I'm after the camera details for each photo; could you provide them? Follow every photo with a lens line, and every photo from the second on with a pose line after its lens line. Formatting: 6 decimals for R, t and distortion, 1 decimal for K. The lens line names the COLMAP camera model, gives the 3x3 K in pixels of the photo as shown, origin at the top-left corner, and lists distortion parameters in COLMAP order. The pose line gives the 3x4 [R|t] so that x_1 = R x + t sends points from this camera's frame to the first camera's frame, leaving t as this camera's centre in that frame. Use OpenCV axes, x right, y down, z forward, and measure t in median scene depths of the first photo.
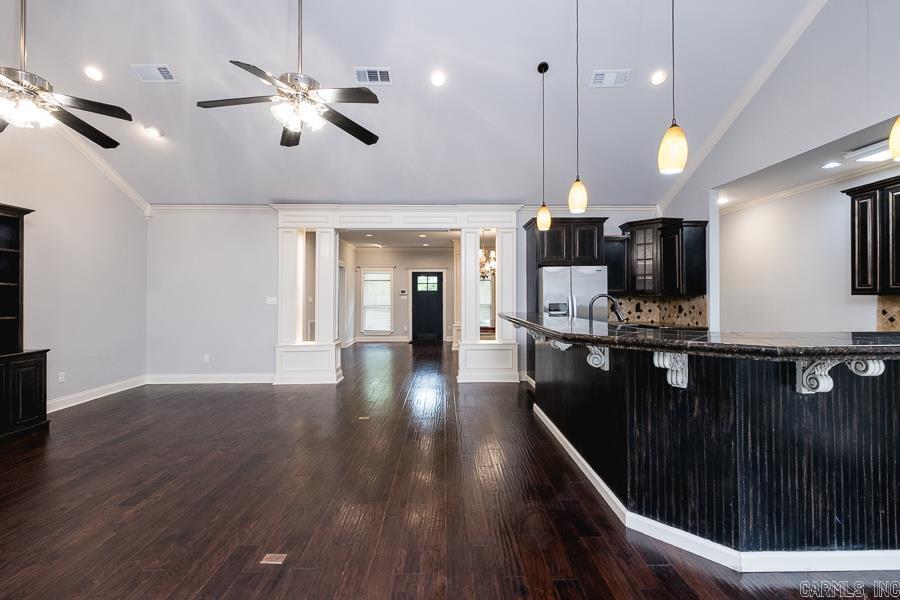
lens RADIAL K [[387.1, 0, 451.6], [0, 387.1, 294.0], [0, 0, 1]] dist [-0.002016, -0.000010]
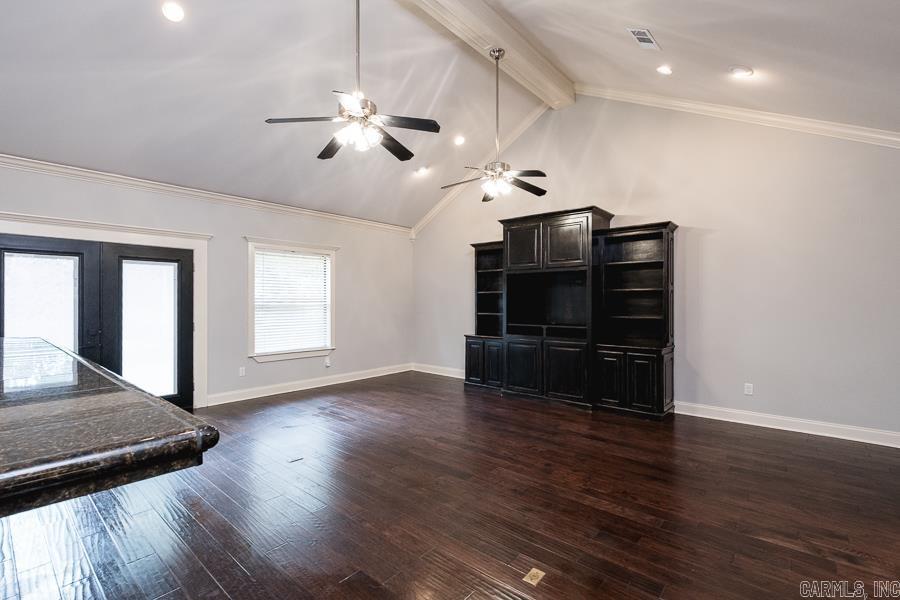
lens RADIAL K [[399.5, 0, 471.6], [0, 399.5, 300.8], [0, 0, 1]] dist [-0.008154, -0.000196]
pose [[-0.666156, 0.000797, -0.745812, 0.116991], [0.006123, 0.999972, -0.004401, 0.006743], [0.745787, -0.007498, -0.666142, 1.013246]]
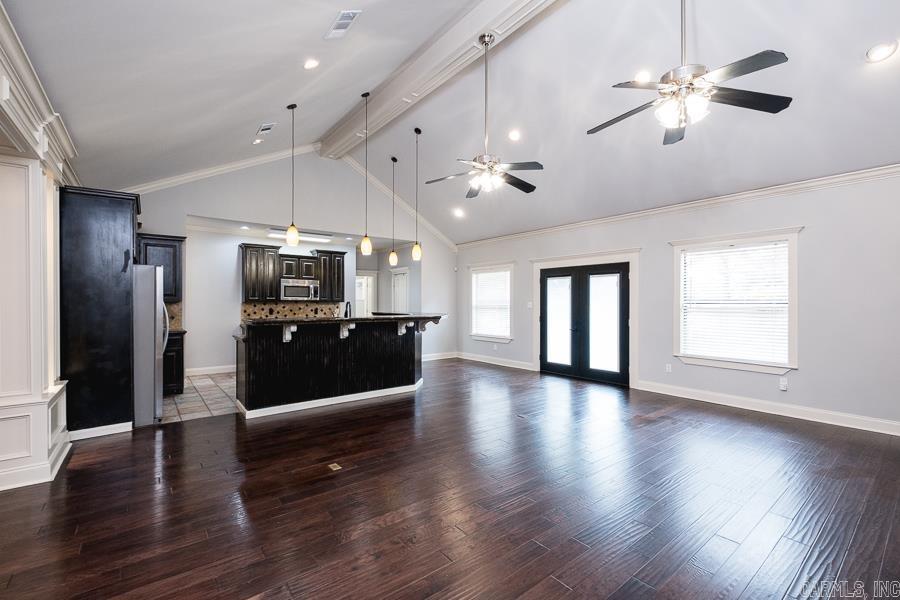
lens RADIAL K [[393.8, 0, 439.1], [0, 393.8, 300.0], [0, 0, 1]] dist [0.052840, -0.000130]
pose [[-0.582937, 0.005257, 0.812501, -0.781308], [-0.003953, 0.999949, -0.009306, 0.005399], [-0.812508, -0.008637, -0.582886, 1.052531]]
